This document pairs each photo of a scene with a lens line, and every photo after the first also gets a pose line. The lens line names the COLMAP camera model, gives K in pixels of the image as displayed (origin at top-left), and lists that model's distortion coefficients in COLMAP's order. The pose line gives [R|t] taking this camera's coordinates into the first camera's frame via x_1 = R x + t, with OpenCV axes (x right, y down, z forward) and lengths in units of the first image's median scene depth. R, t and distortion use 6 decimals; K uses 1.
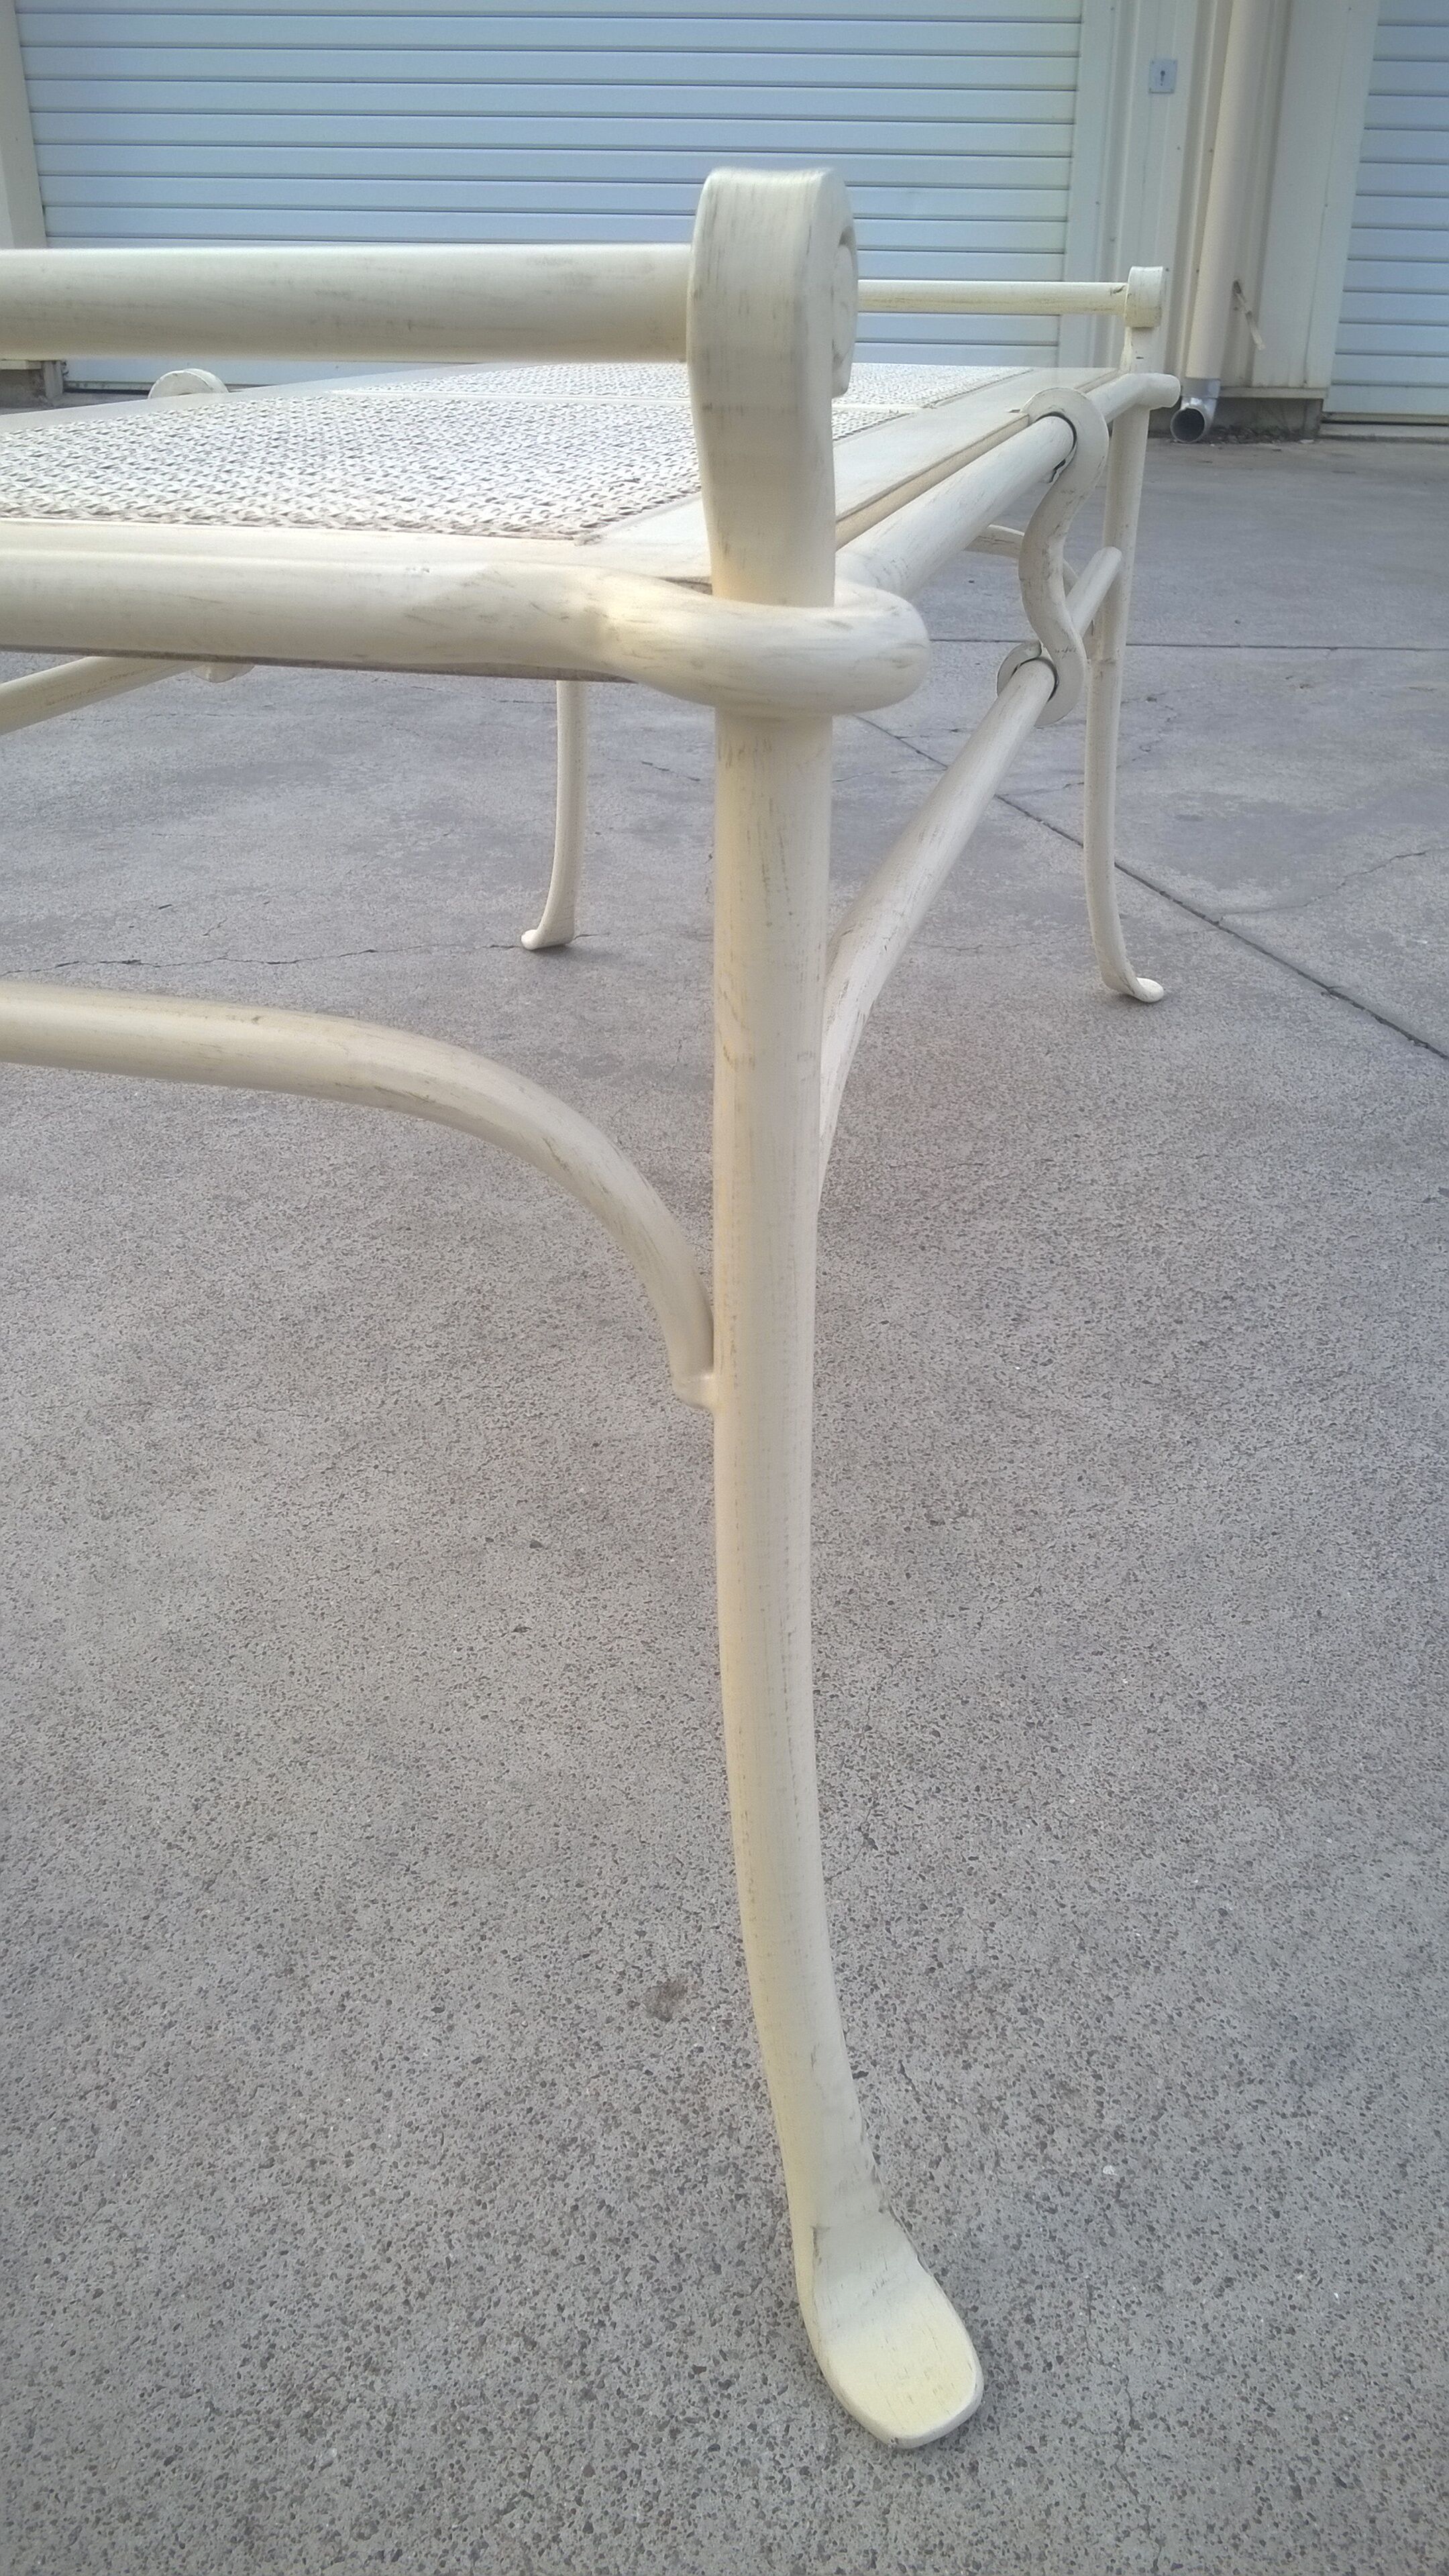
lens RADIAL K [[1908.7, 0, 748.3], [0, 1908.7, 1280.1], [0, 0, 1]] dist [0.018111, -0.040399]
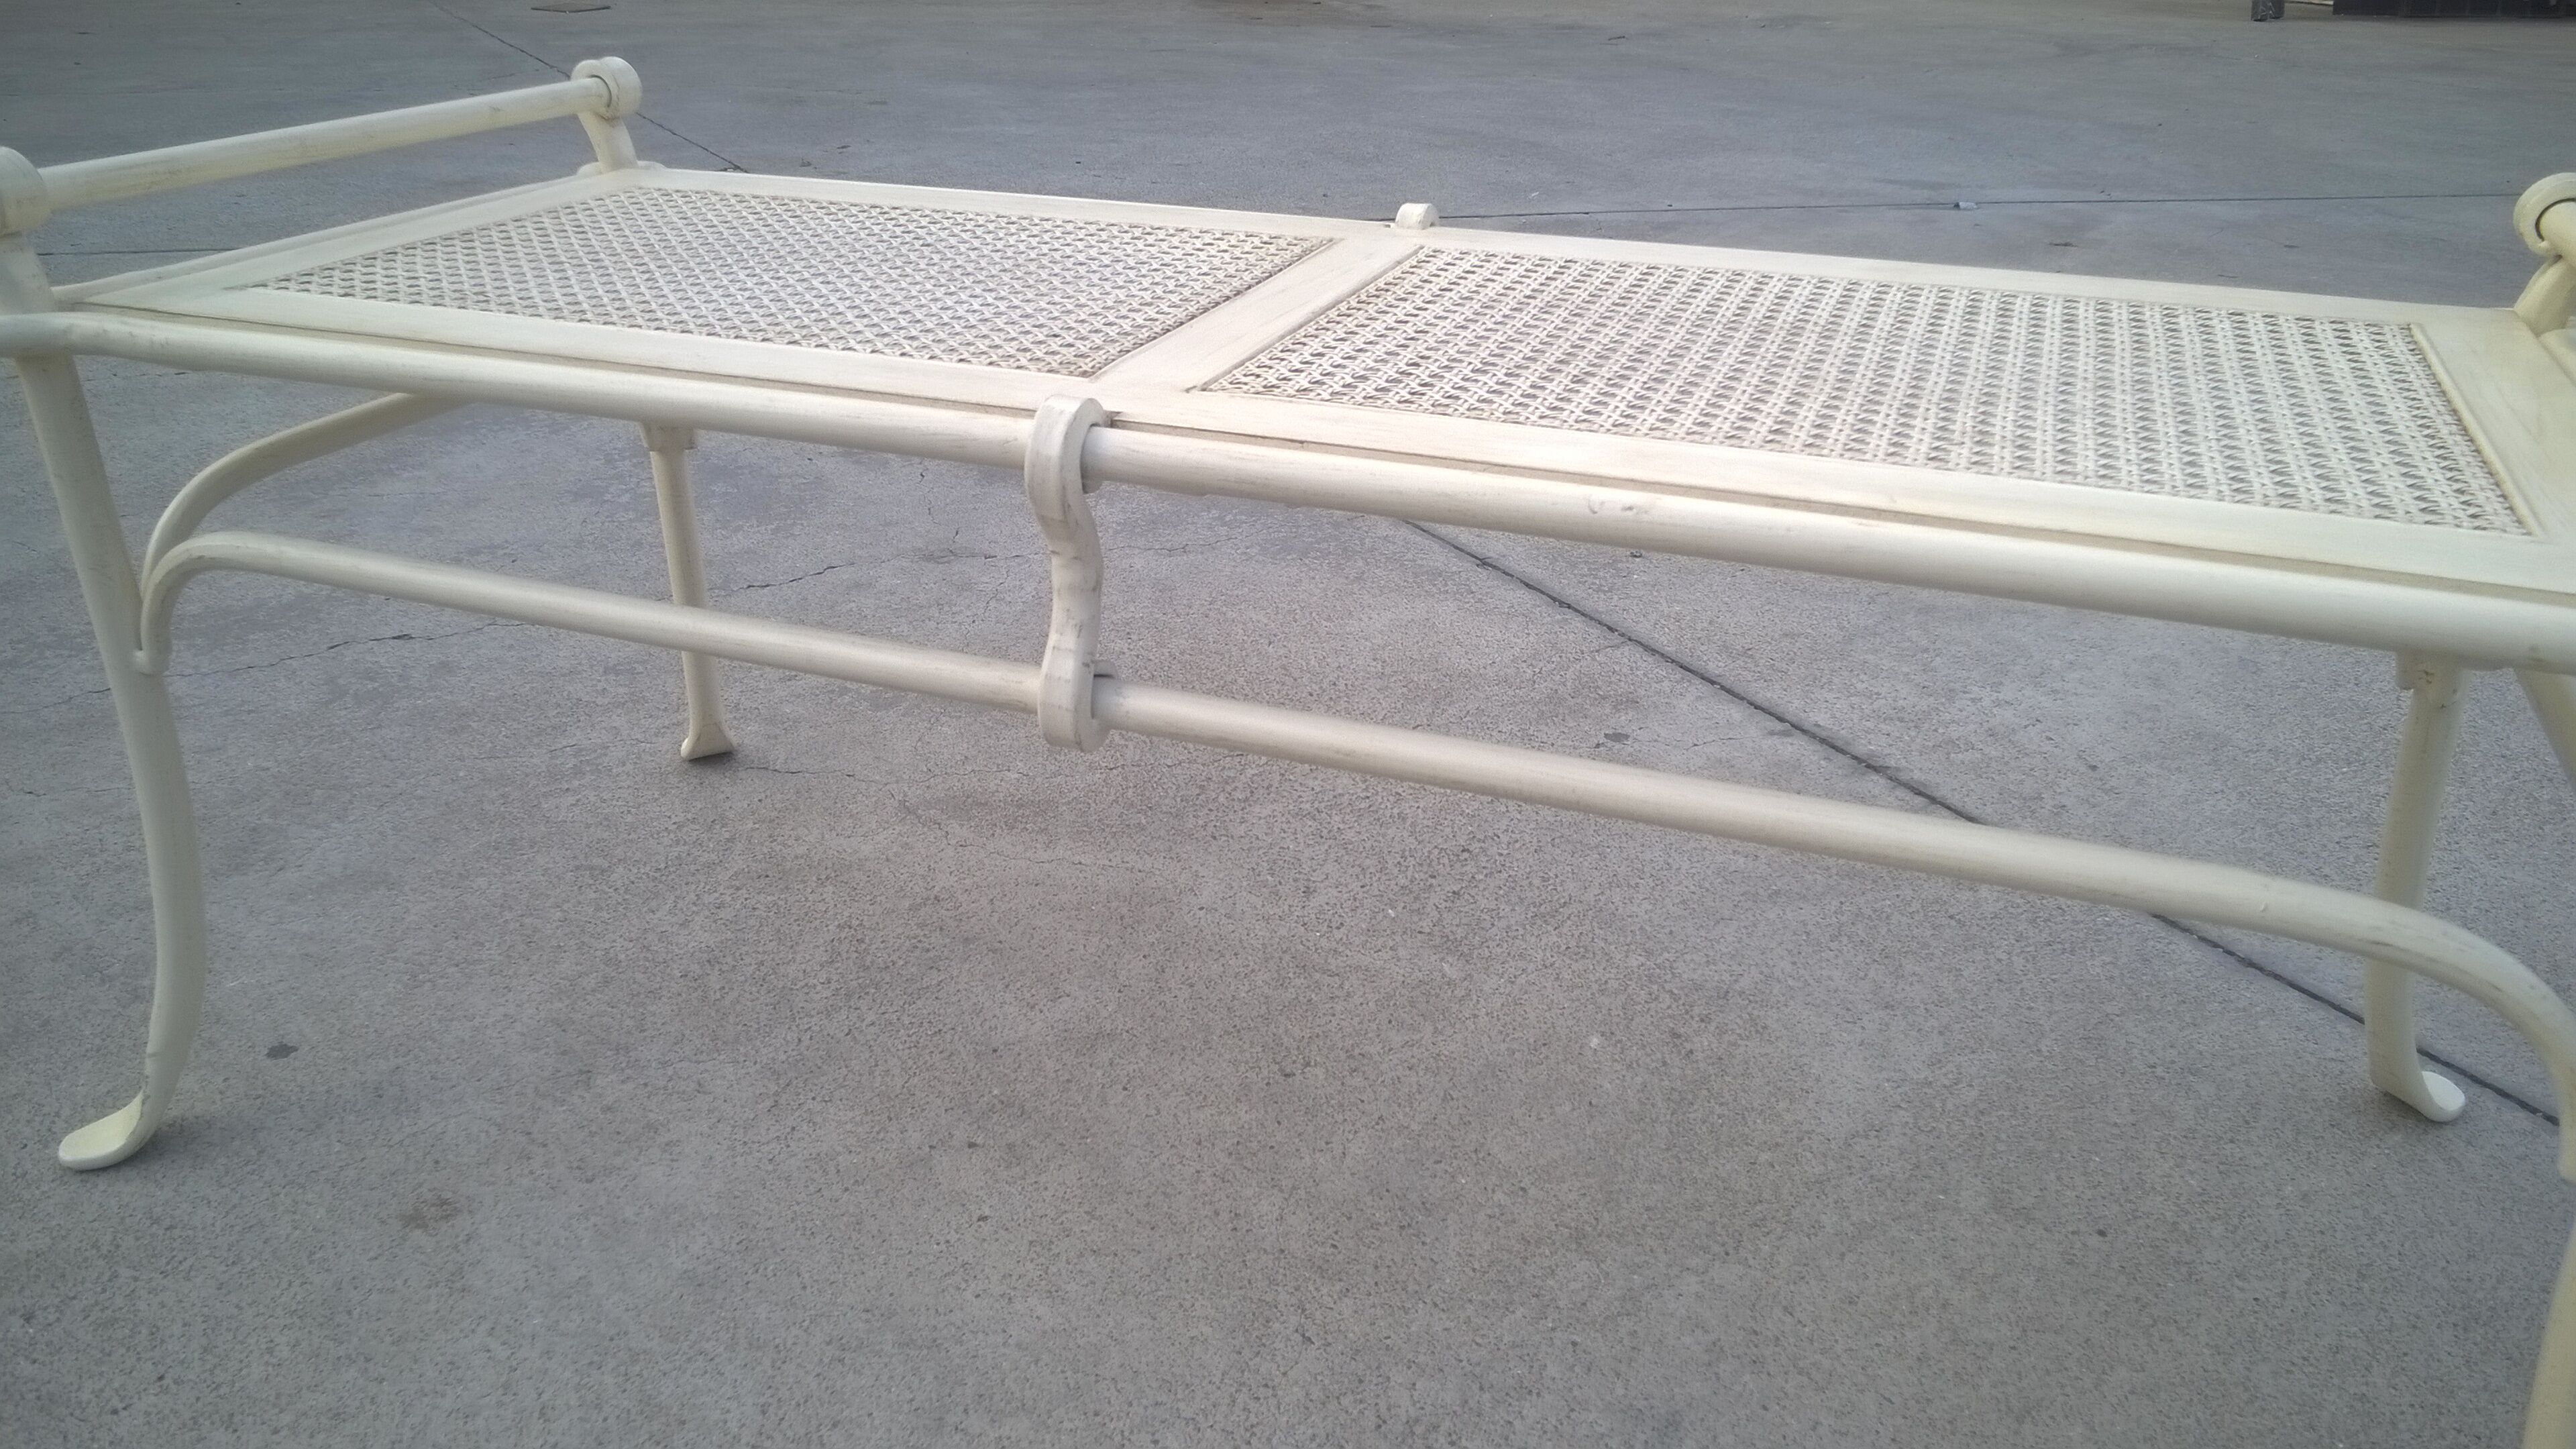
lens RADIAL K [[1908.7, 0, 1290.9], [0, 1908.7, 651.5], [0, 0, 1]] dist [0.018111, -0.040399]
pose [[0.969491, -0.101932, 0.222927, -0.164012], [0.116523, 0.991758, -0.053276, -0.088491], [-0.215660, 0.077626, 0.973378, -0.259617]]
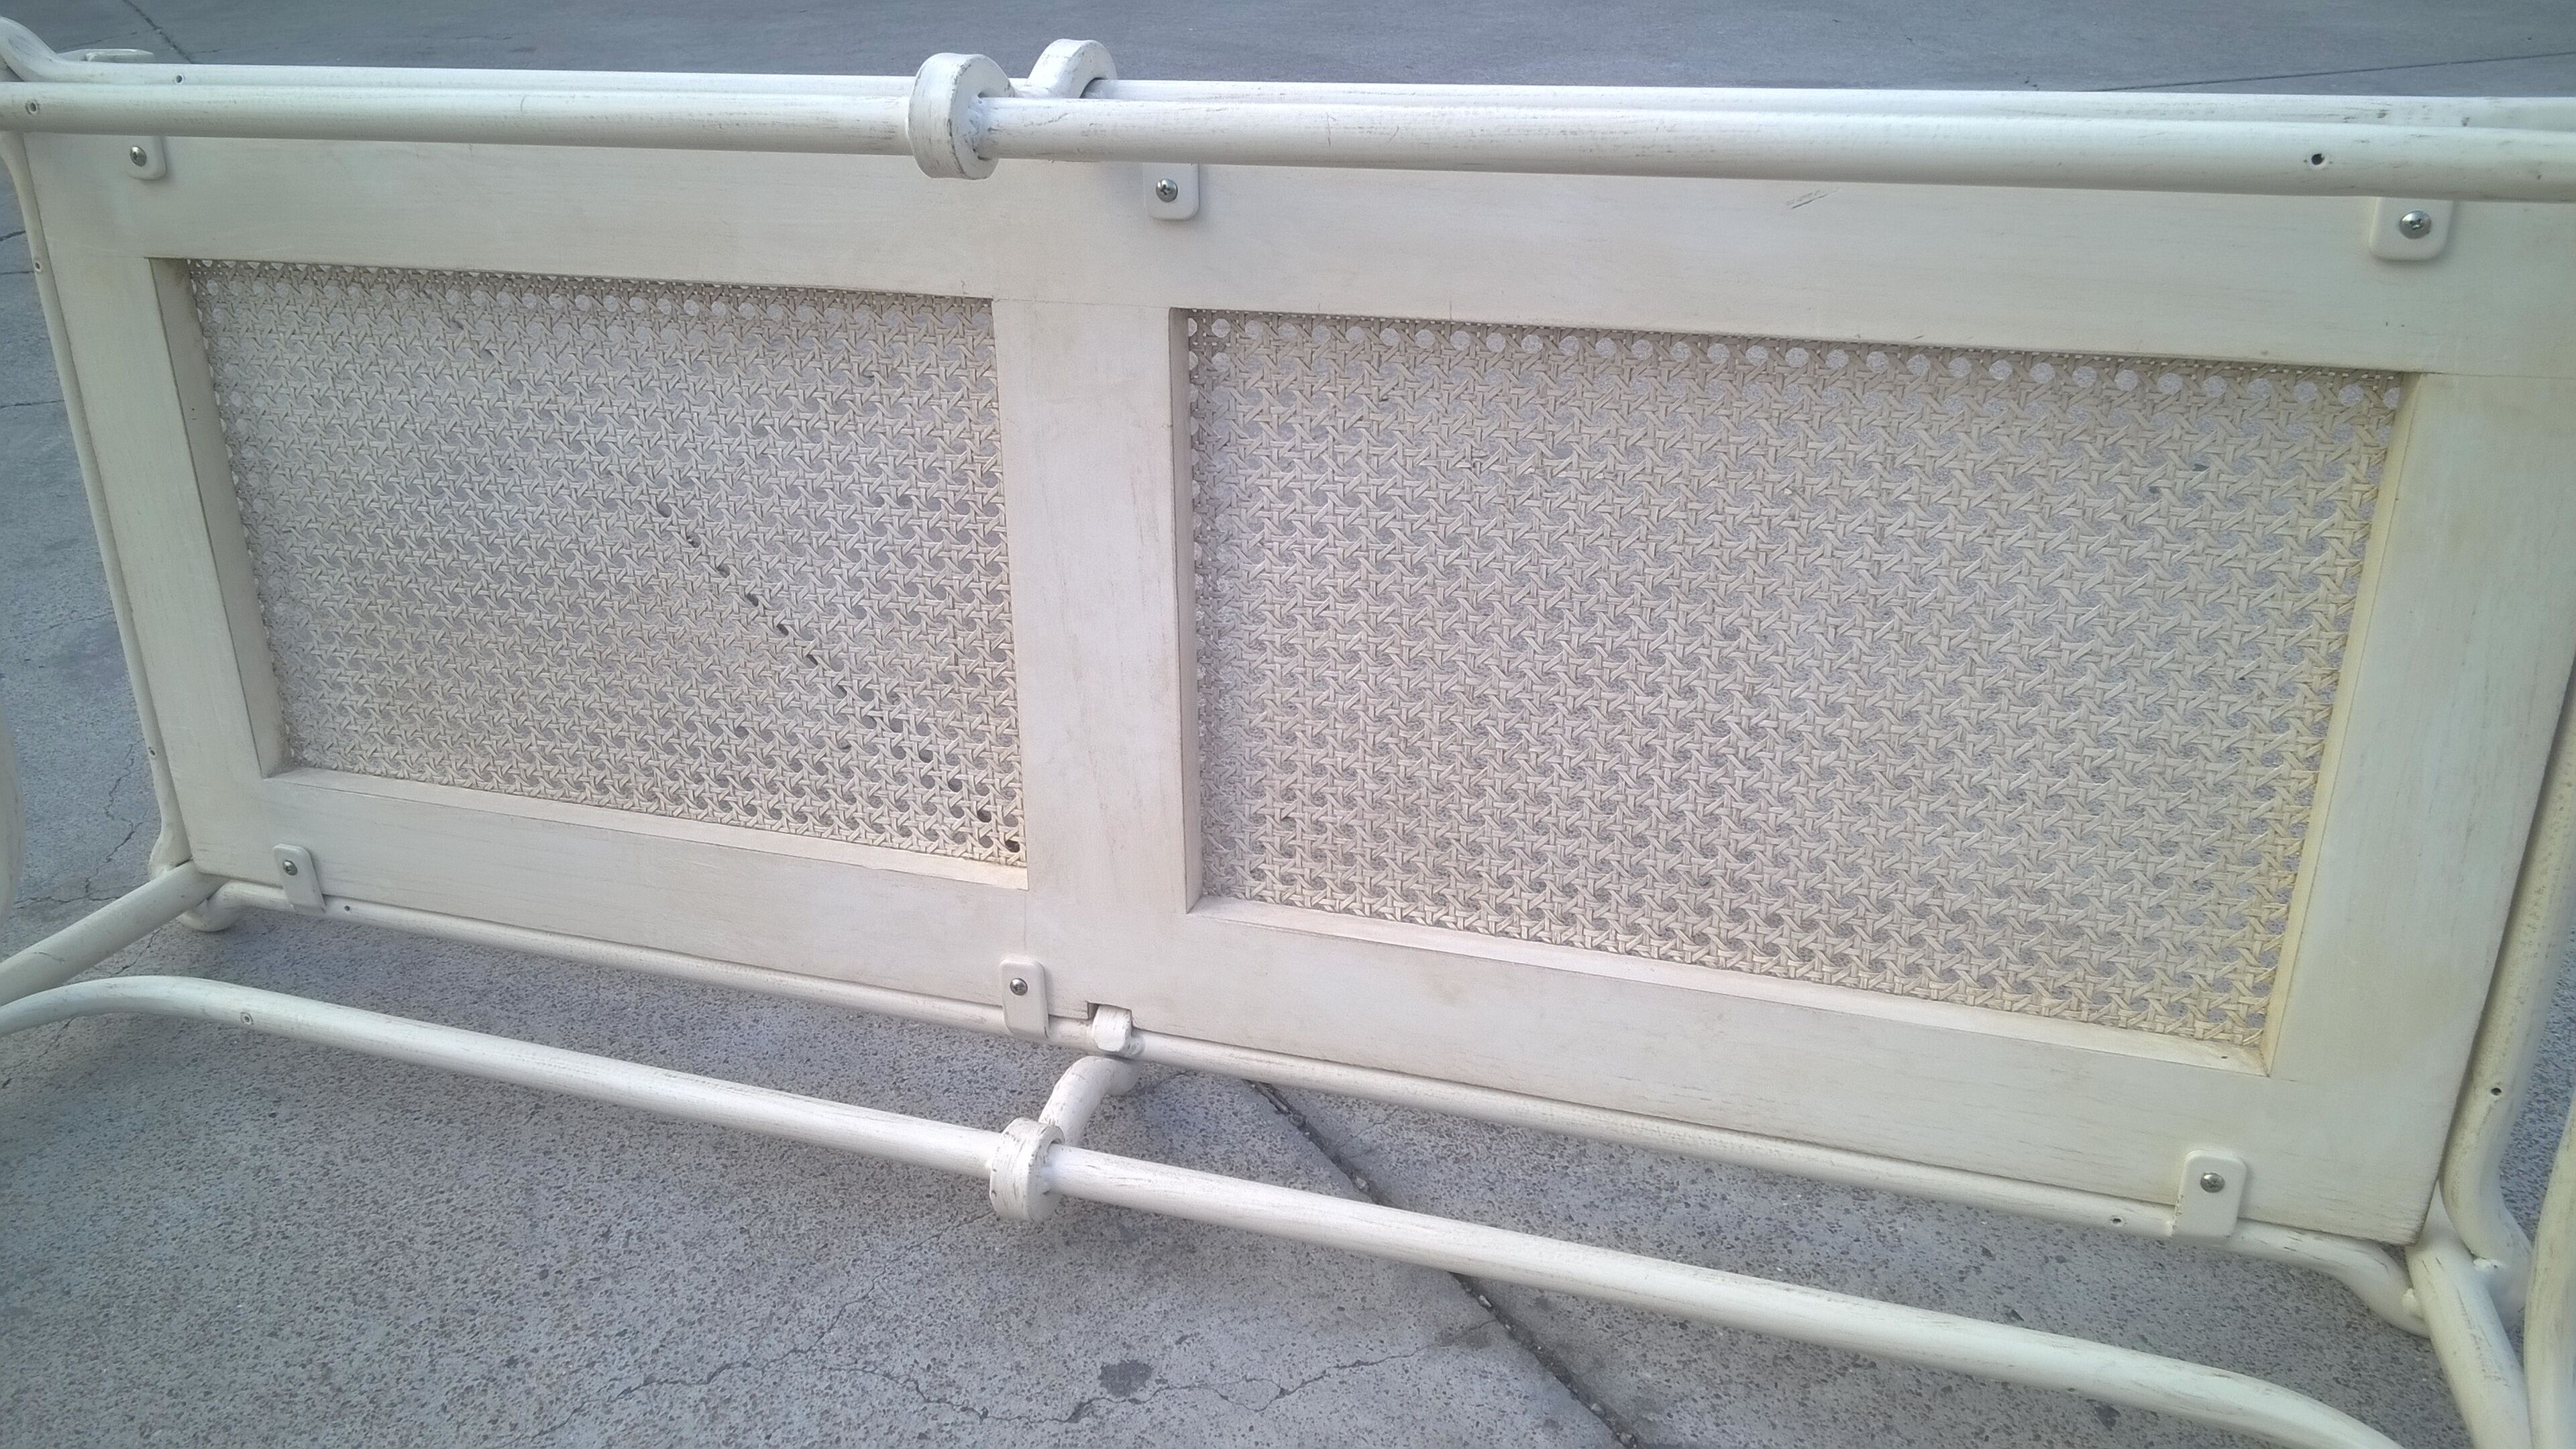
lens RADIAL K [[1897.7, 0, 1276.6], [0, 1897.7, 711.4], [0, 0, 1]] dist [0.021443, -0.047678]
pose [[0.954909, -0.182075, 0.234517, 0.468068], [0.181669, 0.983078, 0.023523, -0.384019], [-0.234832, 0.020142, 0.971827, 0.601418]]
